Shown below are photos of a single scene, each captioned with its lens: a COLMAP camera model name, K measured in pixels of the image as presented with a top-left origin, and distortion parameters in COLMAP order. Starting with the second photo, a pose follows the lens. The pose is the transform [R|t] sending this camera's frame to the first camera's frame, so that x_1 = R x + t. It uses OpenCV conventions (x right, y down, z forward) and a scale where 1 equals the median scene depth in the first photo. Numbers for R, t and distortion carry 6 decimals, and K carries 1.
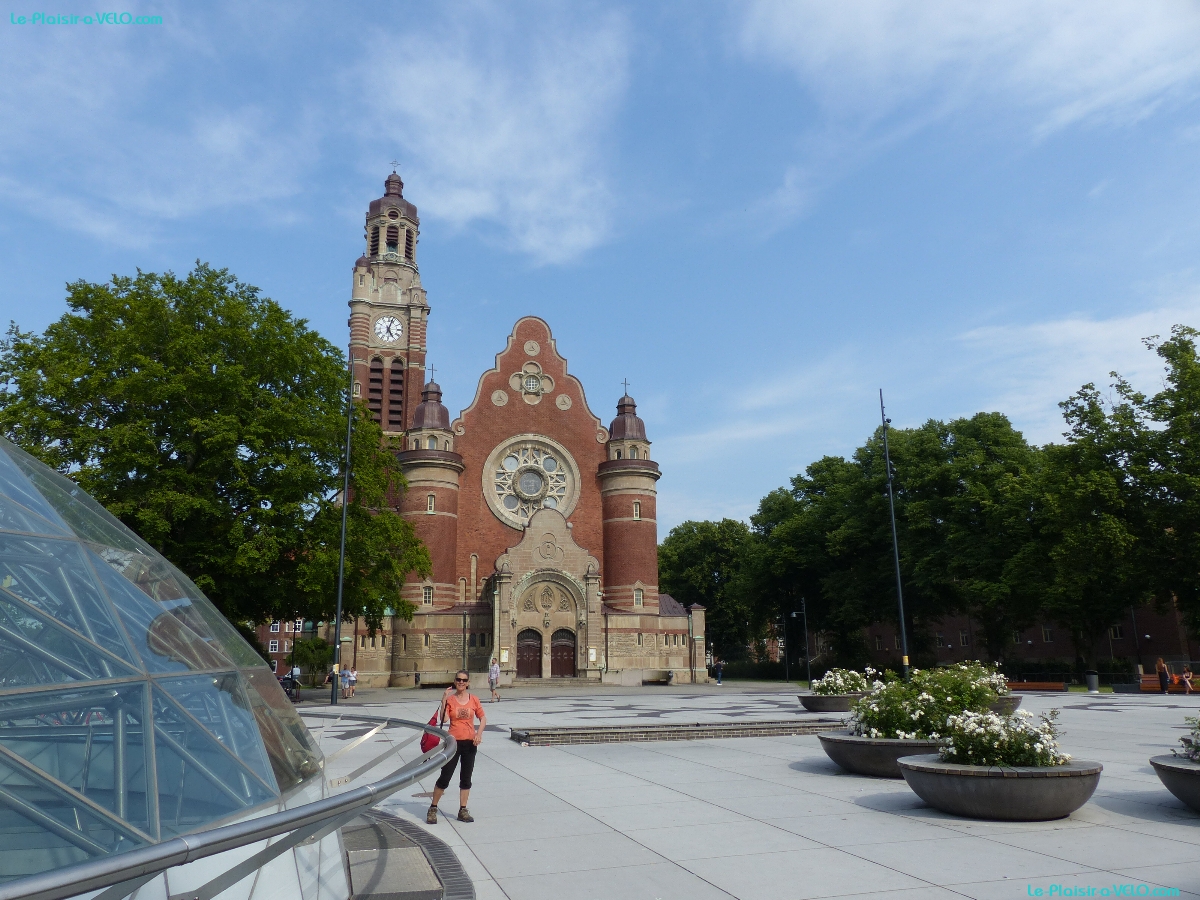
lens RADIAL K [[956.8, 0, 600.0], [0, 956.8, 450.0], [0, 0, 1]] dist [0.002024, 0.000559]
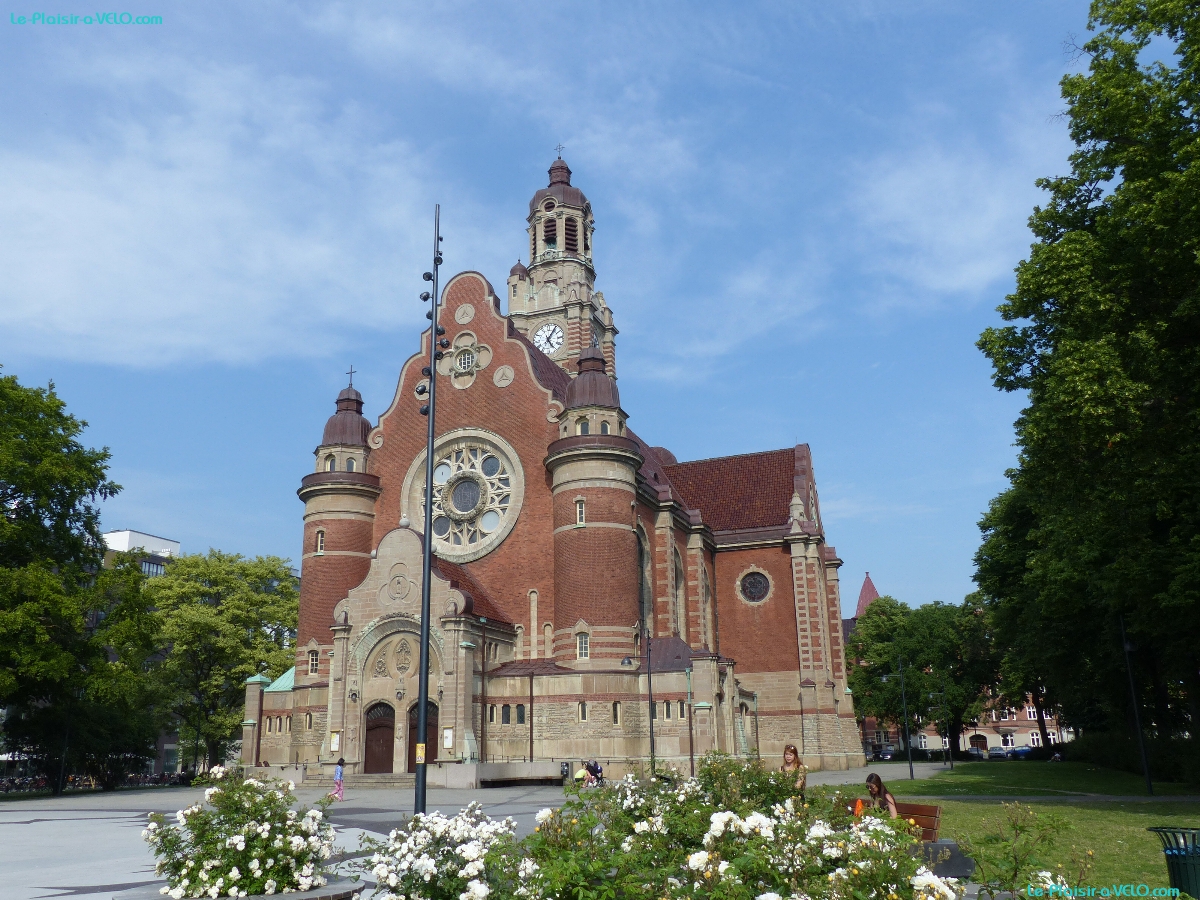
lens RADIAL K [[1036.7, 0, 600.0], [0, 1036.7, 450.0], [0, 0, 1]] dist [-0.011914, -0.002623]
pose [[0.782797, -0.178939, -0.595995, 0.480978], [0.147906, 0.983819, -0.101115, 0.094953], [0.604445, -0.008998, 0.796596, 0.444644]]
